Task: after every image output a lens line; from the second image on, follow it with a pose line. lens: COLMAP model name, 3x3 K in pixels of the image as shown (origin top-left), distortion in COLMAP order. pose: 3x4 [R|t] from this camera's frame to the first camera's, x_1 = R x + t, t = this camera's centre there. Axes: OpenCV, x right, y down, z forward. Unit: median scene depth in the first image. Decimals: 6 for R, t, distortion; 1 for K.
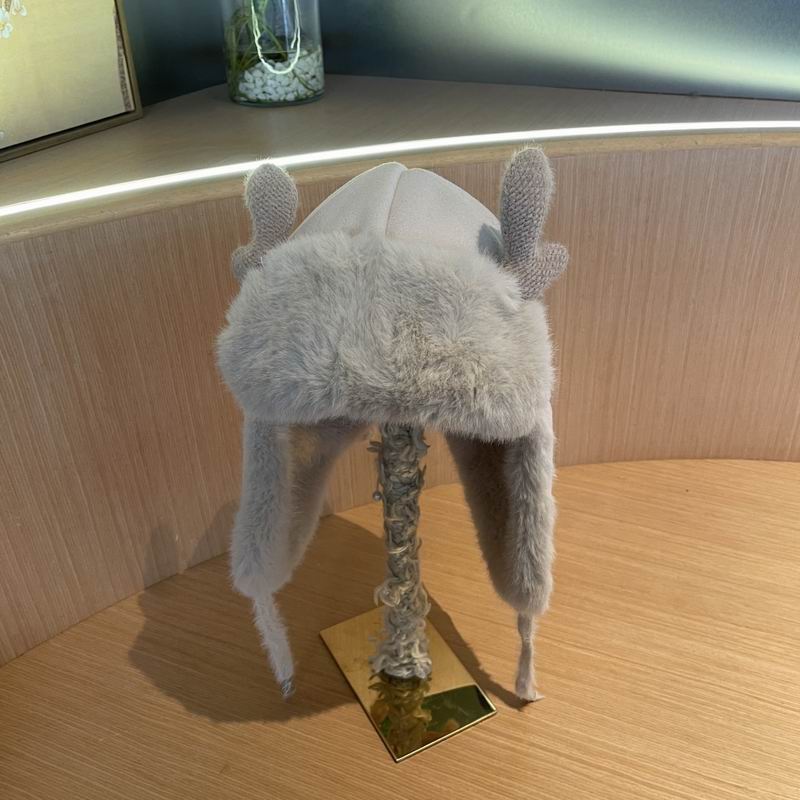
lens RADIAL K [[820.7, 0, 401.5], [0, 820.7, 406.7], [0, 0, 1]] dist [0.021832, 0.000000]
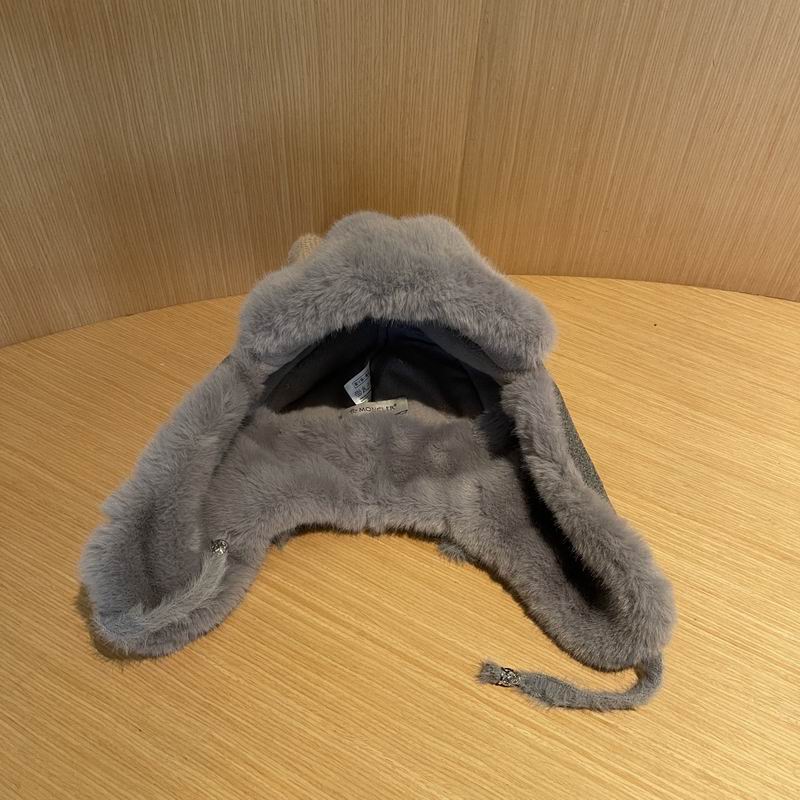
lens RADIAL K [[820.7, 0, 398.8], [0, 820.7, 404.6], [0, 0, 1]] dist [0.021832, 0.000000]
pose [[0.992363, 0.122780, -0.011904, 0.145636], [-0.114978, 0.955606, 0.271289, -0.011007], [0.044684, -0.267849, 0.962424, 0.255434]]
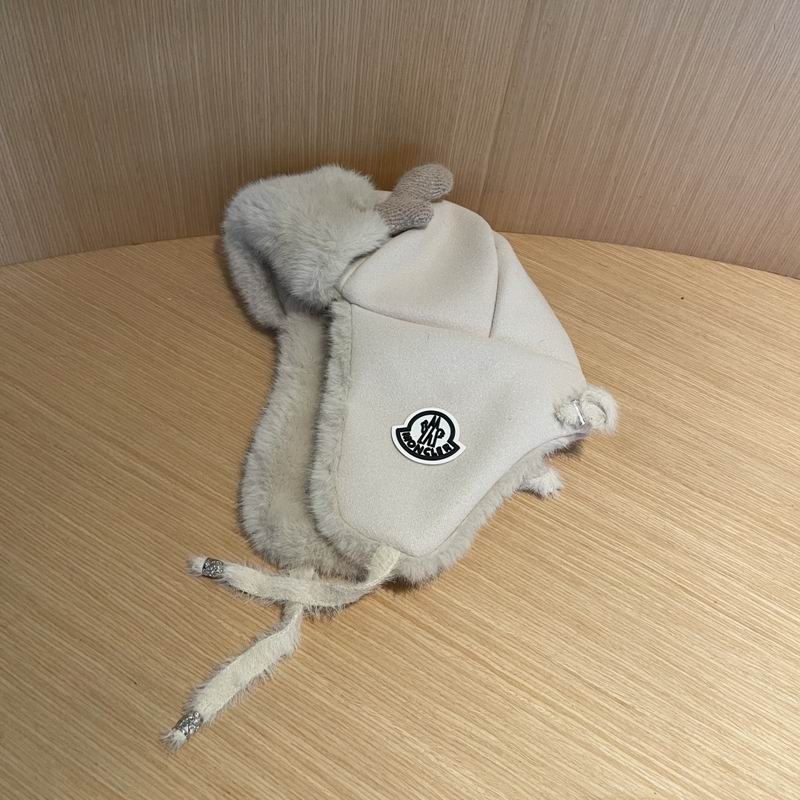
lens RADIAL K [[820.7, 0, 407.5], [0, 820.7, 397.4], [0, 0, 1]] dist [0.021832, 0.000000]
pose [[0.980259, 0.194589, 0.035034, 0.106278], [-0.196080, 0.934001, 0.298654, 0.012620], [0.025393, -0.299628, 0.953718, 0.286798]]
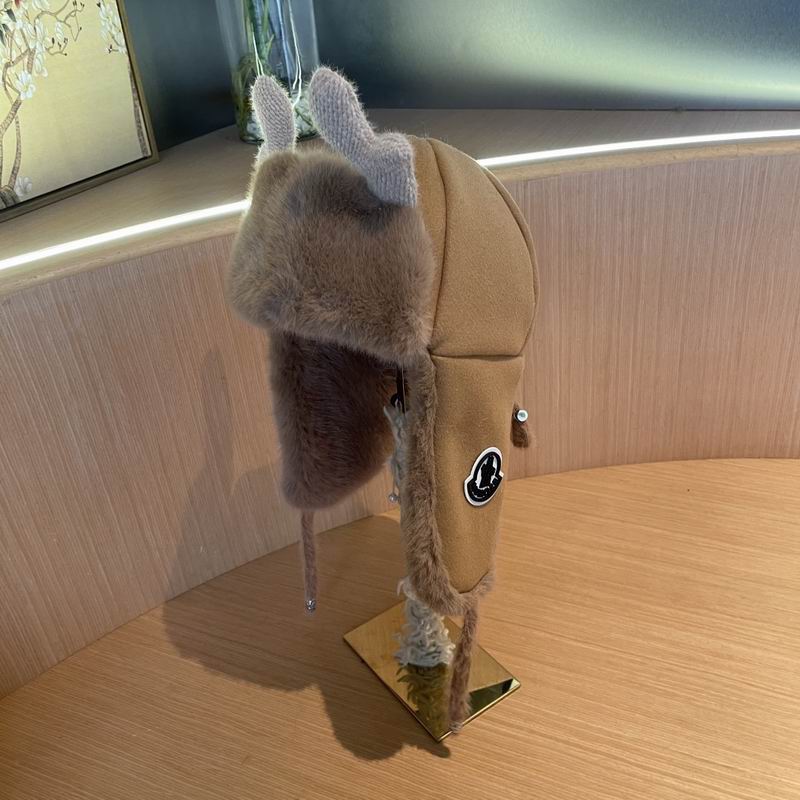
lens RADIAL K [[820.7, 0, 397.5], [0, 820.7, 409.5], [0, 0, 1]] dist [0.021832, 0.000000]
pose [[0.997838, -0.039488, -0.052529, 0.047527], [0.038605, 0.999097, -0.017726, 0.005735], [0.053181, 0.015659, 0.998462, -0.062995]]
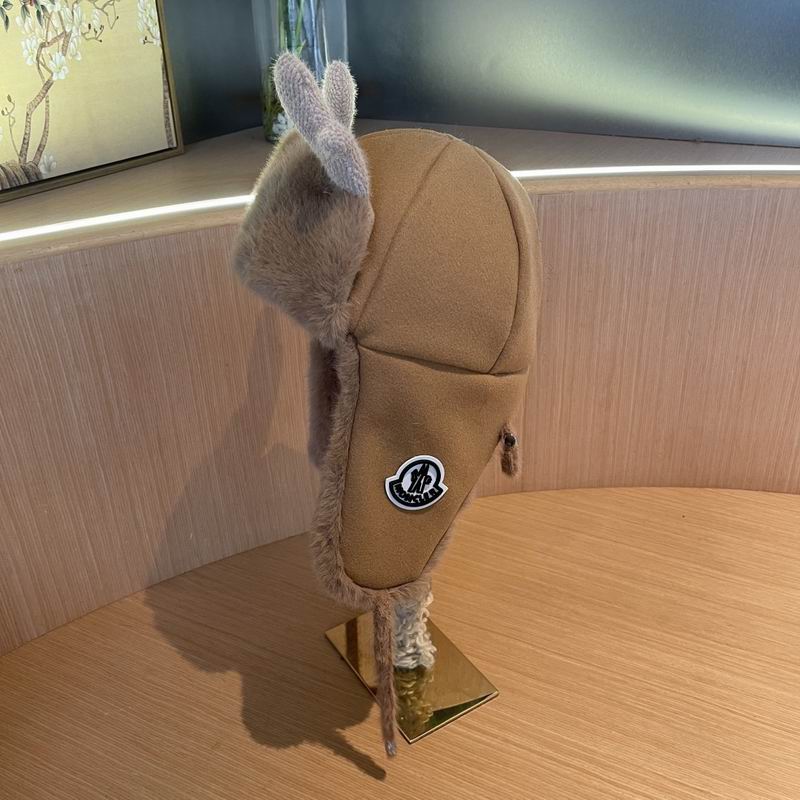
lens RADIAL K [[820.7, 0, 401.3], [0, 820.7, 402.5], [0, 0, 1]] dist [0.021832, 0.000000]
pose [[0.997554, 0.033735, -0.061215, 0.061930], [-0.037281, 0.997636, -0.057732, 0.037927], [0.059122, 0.059873, 0.996454, -0.065578]]
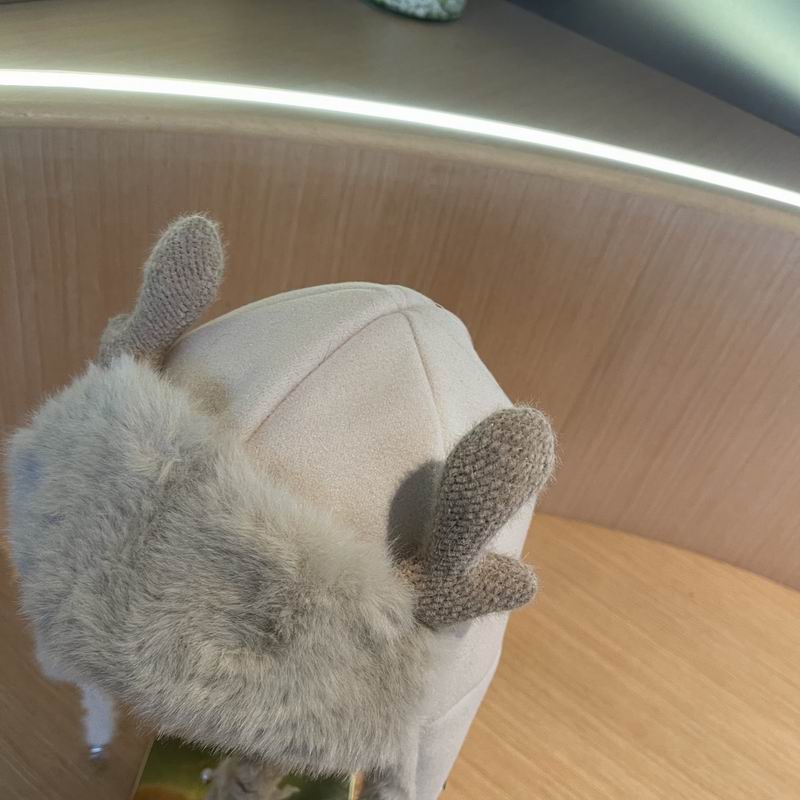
lens RADIAL K [[820.7, 0, 400.9], [0, 820.7, 401.7], [0, 0, 1]] dist [0.021832, 0.000000]
pose [[0.944581, 0.328244, 0.004761, -0.032959], [-0.325740, 0.935376, 0.137716, -0.136634], [0.040751, -0.131635, 0.990460, 0.138809]]
